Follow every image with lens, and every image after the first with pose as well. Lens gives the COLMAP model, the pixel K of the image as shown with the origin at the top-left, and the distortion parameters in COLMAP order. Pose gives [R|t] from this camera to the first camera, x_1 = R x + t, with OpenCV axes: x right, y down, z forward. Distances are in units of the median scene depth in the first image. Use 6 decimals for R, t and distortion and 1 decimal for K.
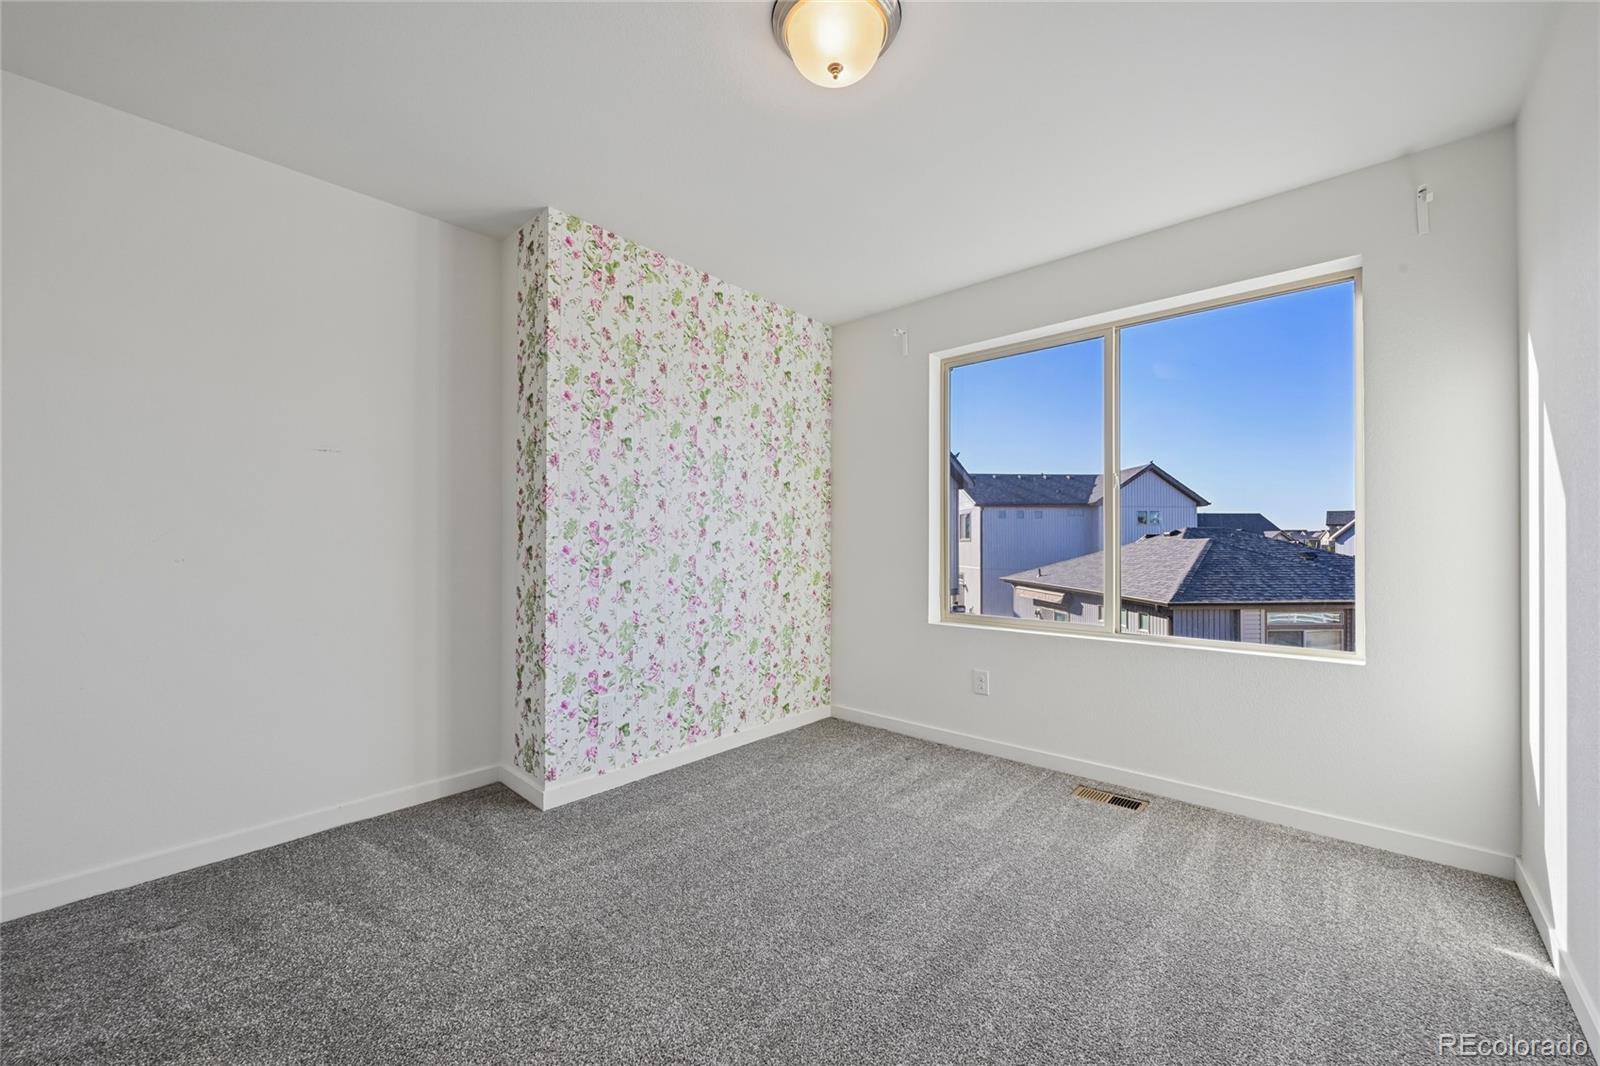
lens RADIAL K [[623.7, 0, 805.0], [0, 623.7, 539.7], [0, 0, 1]] dist [-0.000752, -0.000004]
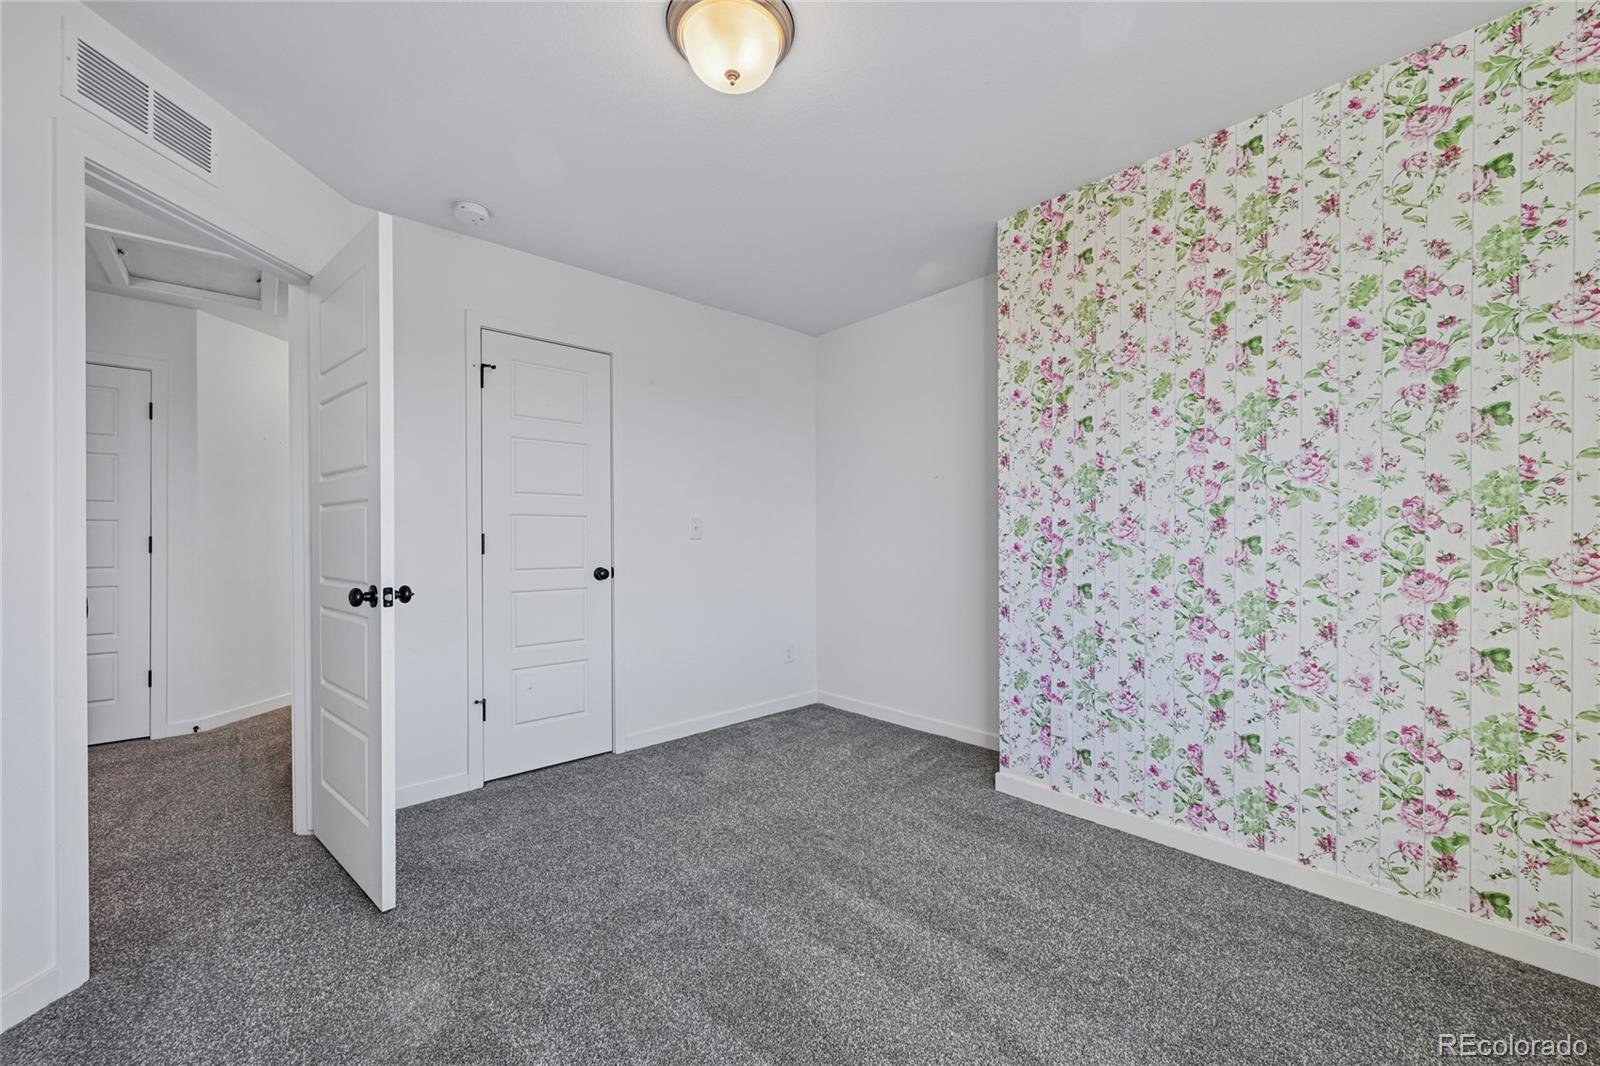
lens RADIAL K [[623.7, 0, 805.0], [0, 623.7, 539.7], [0, 0, 1]] dist [-0.000752, -0.000004]
pose [[-0.102856, 0.000094, -0.994696, 0.603290], [0.009044, 0.999959, -0.000840, 0.002170], [0.994655, -0.009082, -0.102853, 0.698220]]
